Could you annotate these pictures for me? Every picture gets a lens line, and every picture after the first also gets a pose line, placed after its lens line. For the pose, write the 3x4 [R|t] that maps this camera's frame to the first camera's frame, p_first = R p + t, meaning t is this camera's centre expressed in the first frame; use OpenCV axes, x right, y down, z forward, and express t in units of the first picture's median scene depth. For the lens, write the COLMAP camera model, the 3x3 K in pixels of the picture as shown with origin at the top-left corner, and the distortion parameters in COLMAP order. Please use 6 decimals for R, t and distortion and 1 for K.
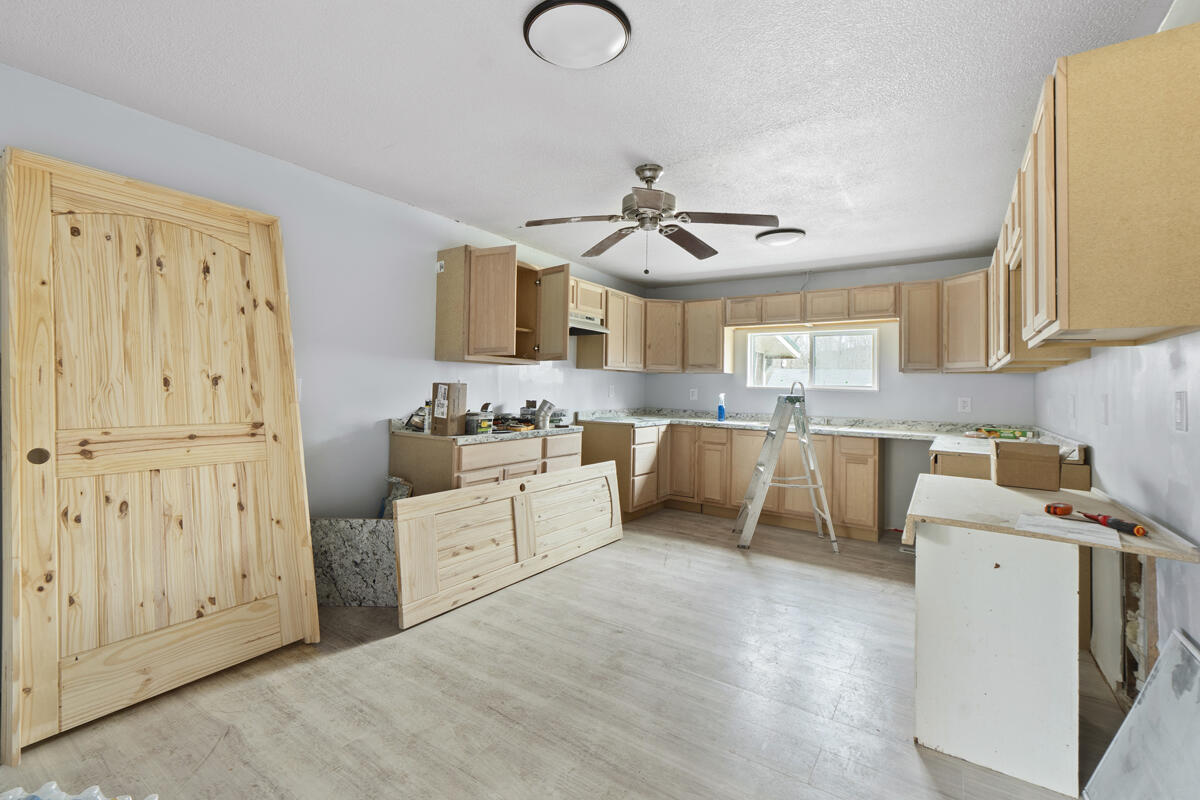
lens RADIAL K [[514.1, 0, 598.0], [0, 514.1, 377.1], [0, 0, 1]] dist [-0.000774, -0.000067]
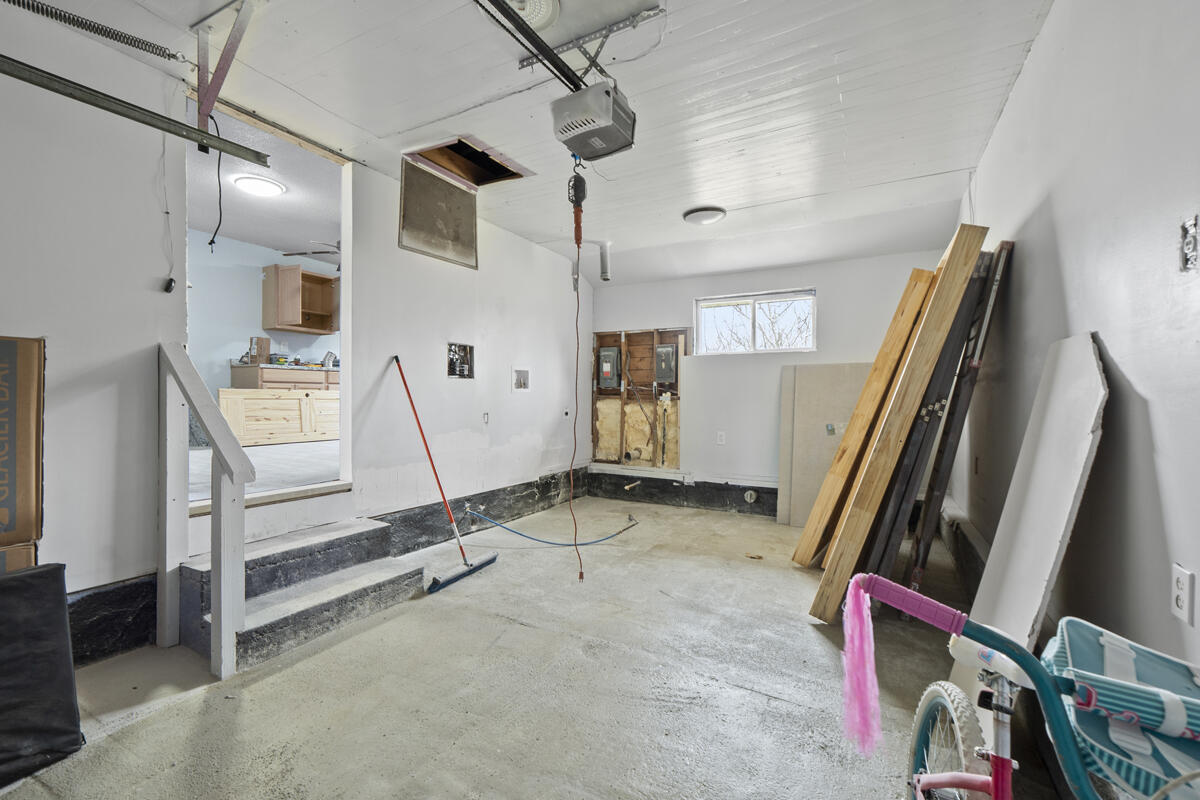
lens RADIAL K [[500.6, 0, 602.5], [0, 500.6, 394.3], [0, 0, 1]] dist [0.000793, 0.000090]
pose [[0.996516, -0.017312, 0.081579, 0.768993], [0.015873, 0.999707, 0.018254, 0.195518], [-0.081872, -0.016896, 0.996500, -0.894816]]
